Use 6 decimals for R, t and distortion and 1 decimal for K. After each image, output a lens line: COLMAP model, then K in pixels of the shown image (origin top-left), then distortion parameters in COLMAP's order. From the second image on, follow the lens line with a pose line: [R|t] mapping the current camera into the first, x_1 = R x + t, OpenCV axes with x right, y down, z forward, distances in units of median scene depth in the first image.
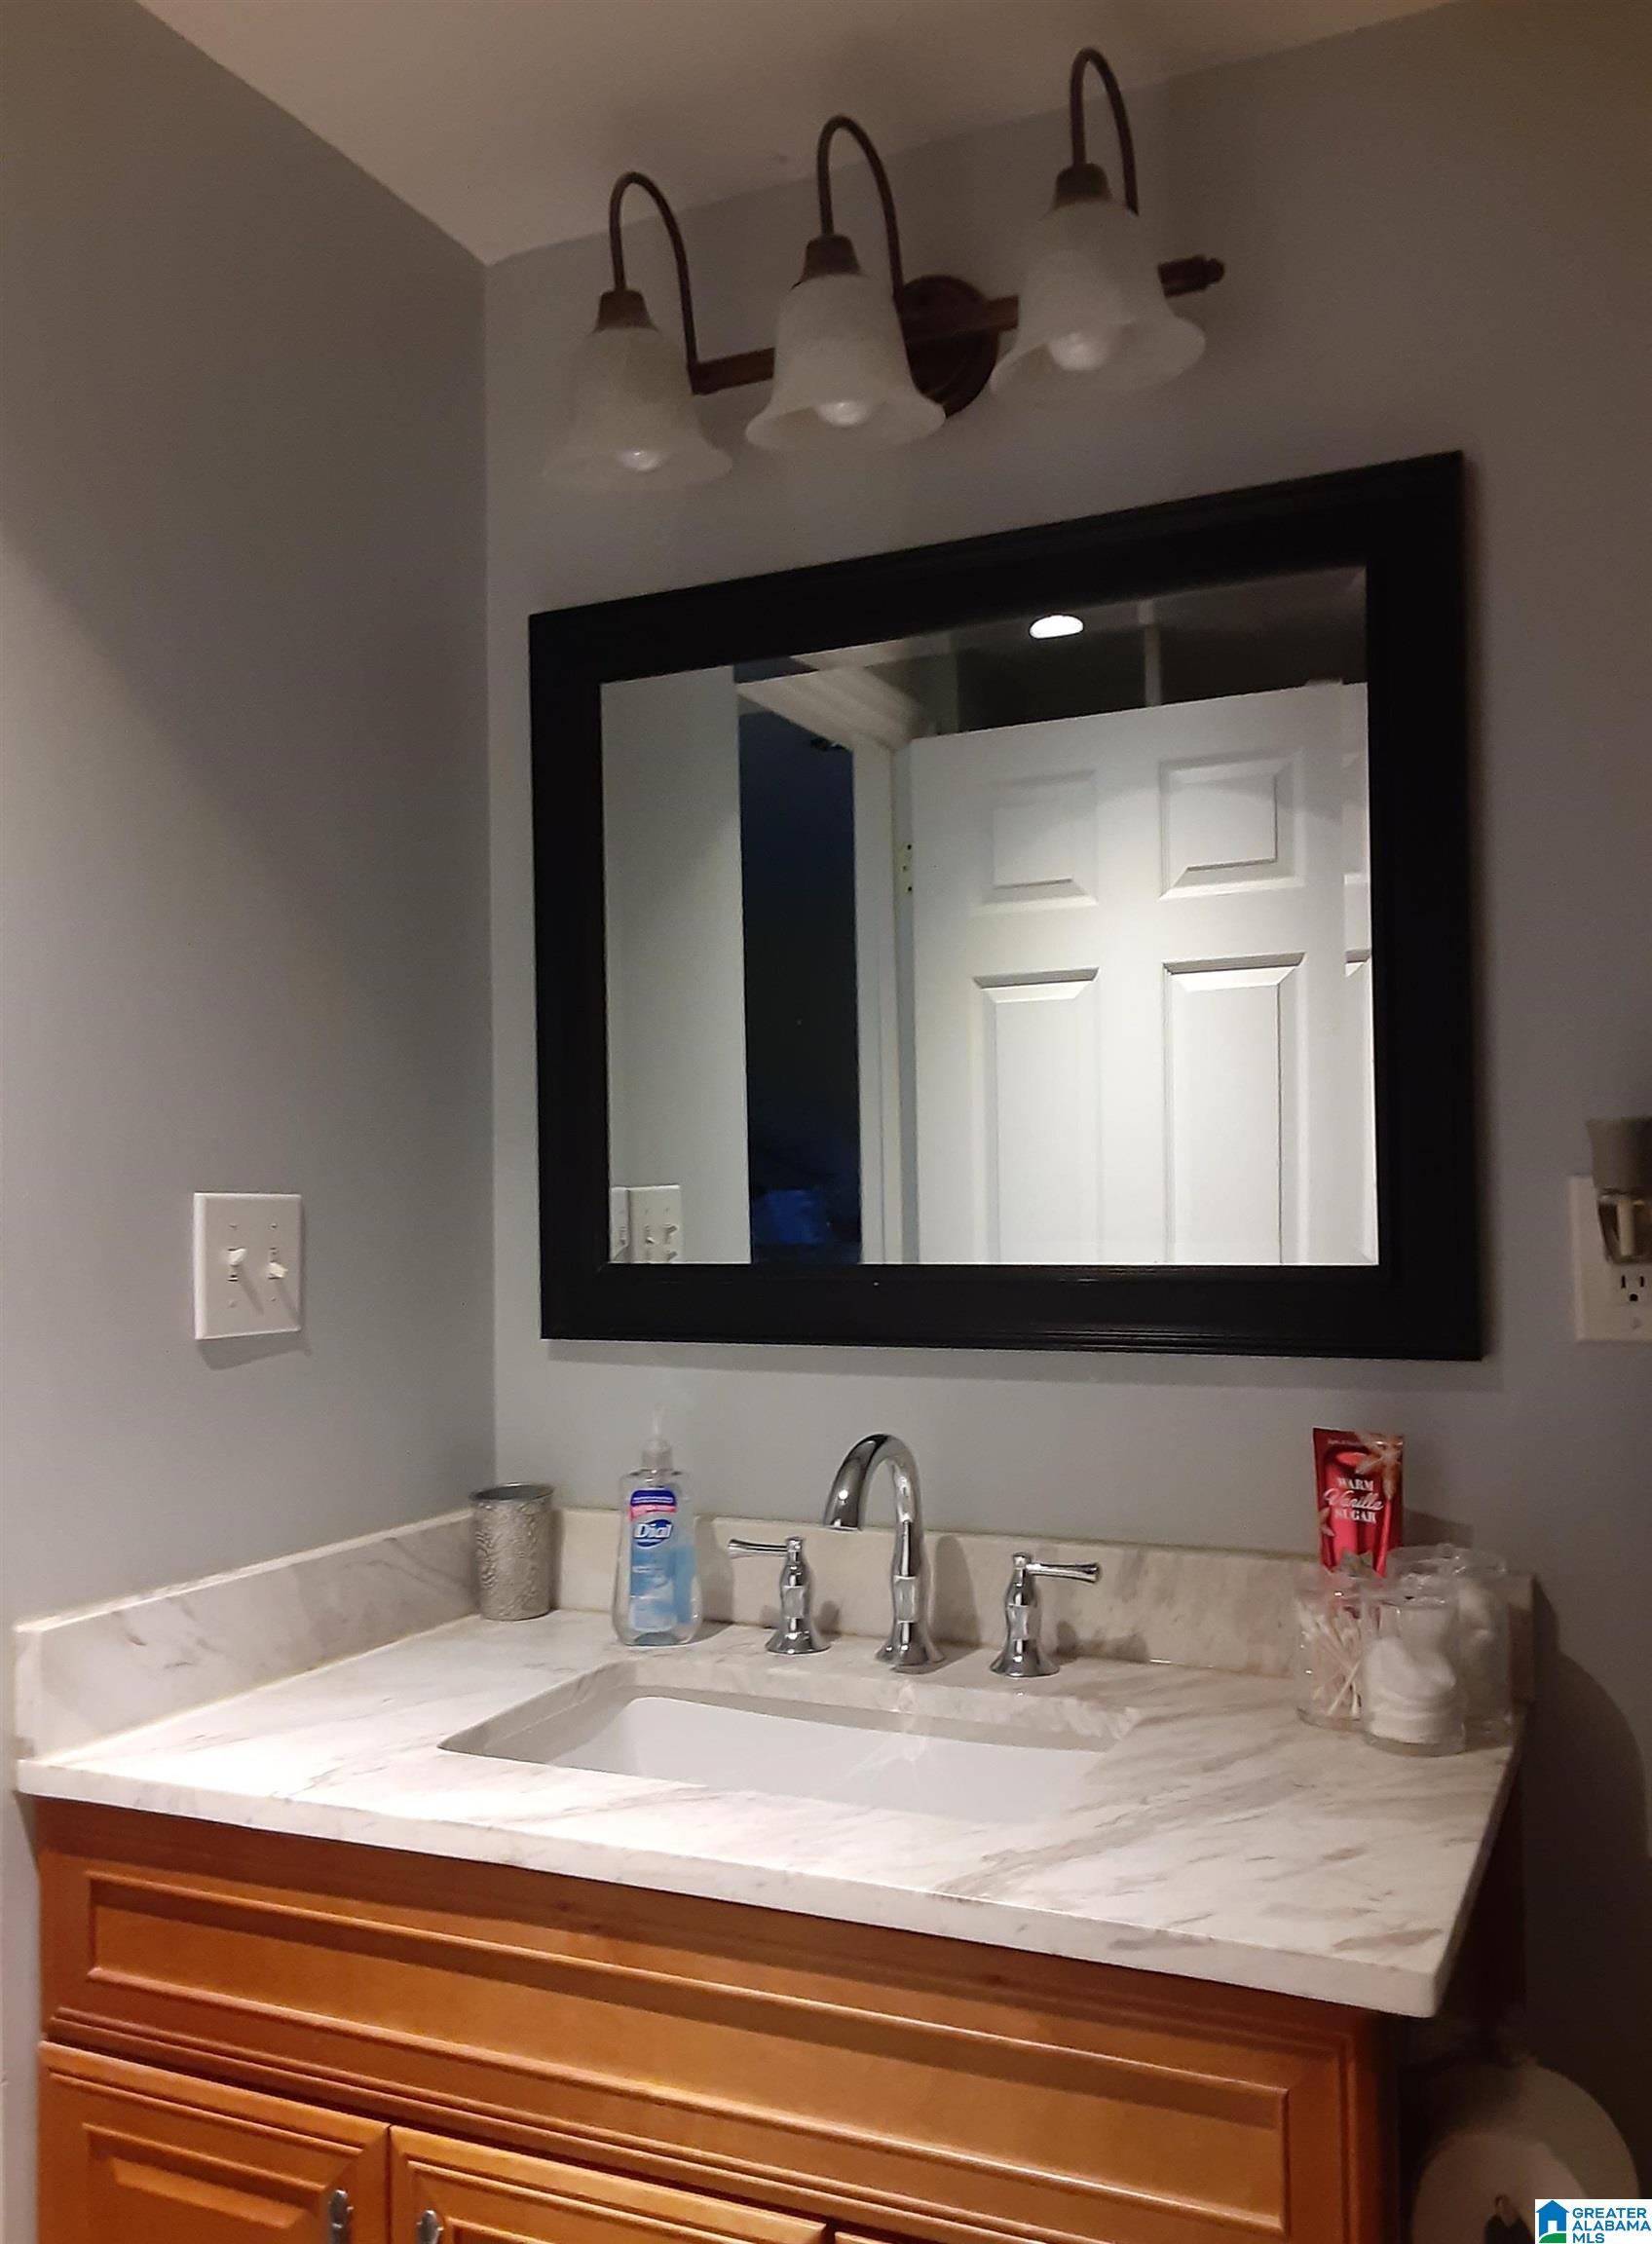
lens RADIAL K [[1948.6, 0, 824.6], [0, 1948.6, 1056.6], [0, 0, 1]] dist [0.042405, -0.012597]
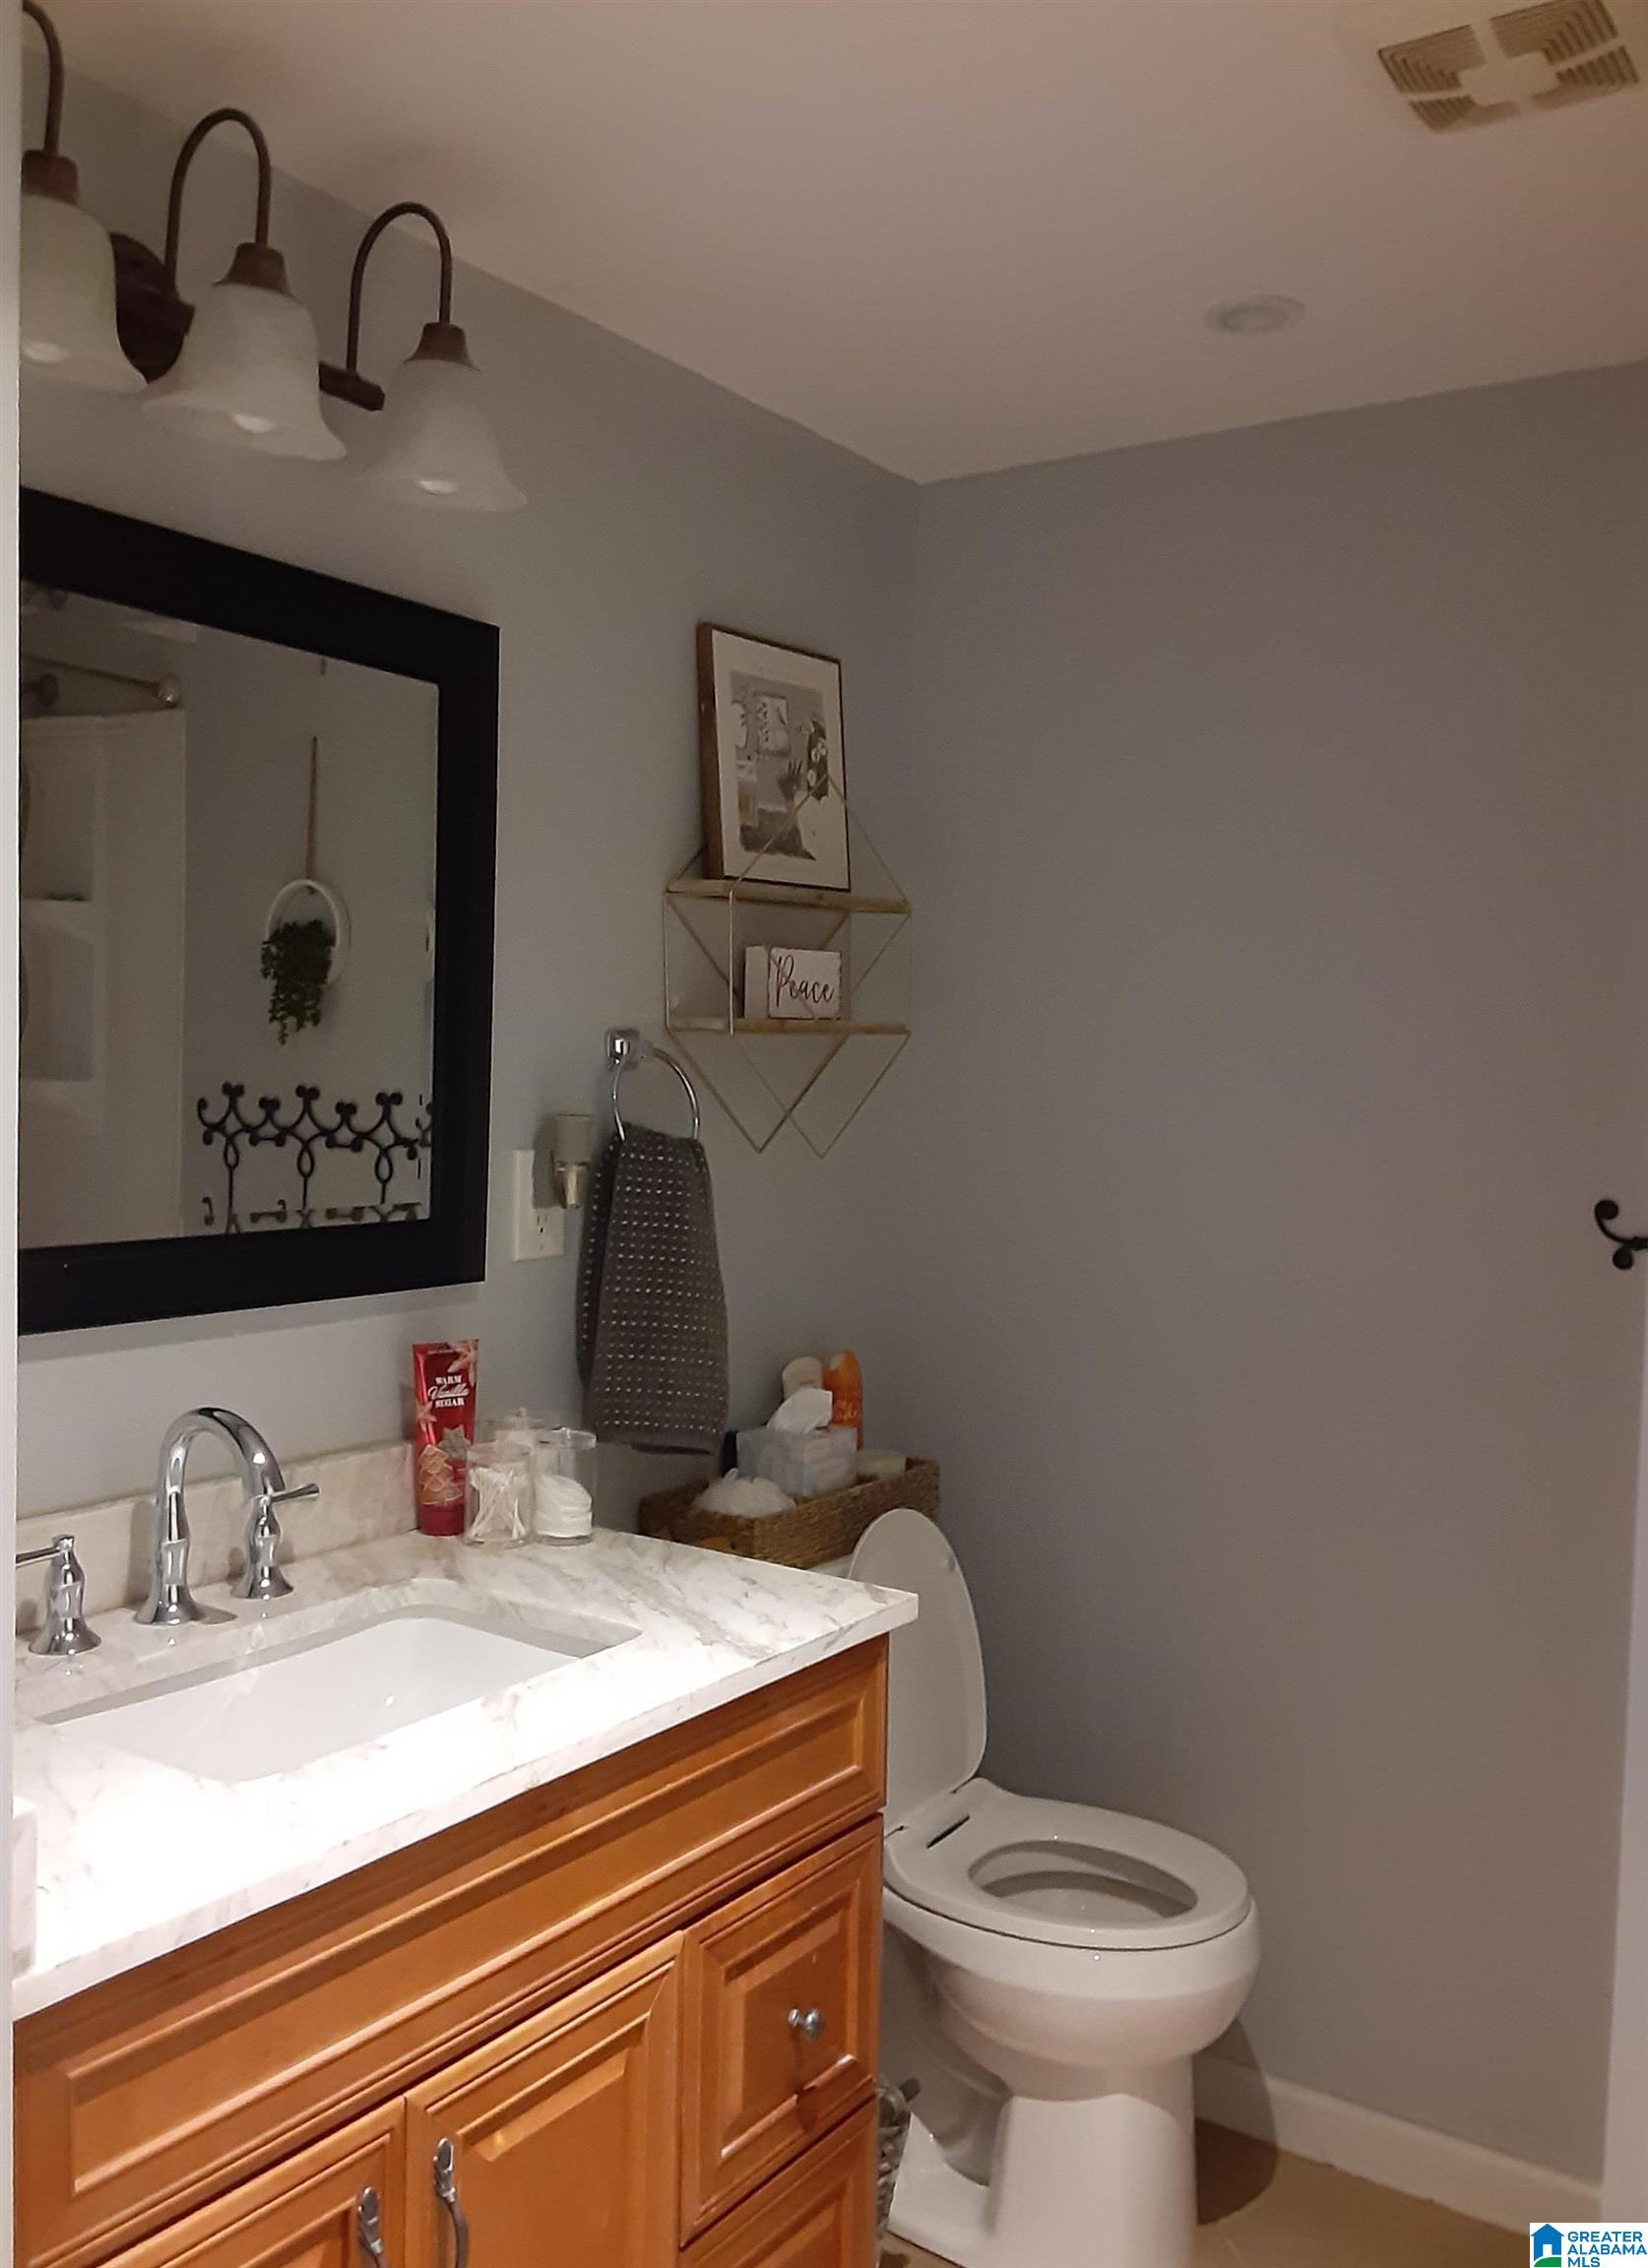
lens RADIAL K [[1889.9, 0, 824.0], [0, 1889.9, 1134.0], [0, 0, 1]] dist [0.007096, -0.002378]
pose [[0.168495, -0.019199, 0.985515, -1.061997], [-0.079445, 0.996293, 0.032992, -0.014742], [-0.982496, -0.083853, 0.166346, 0.601318]]
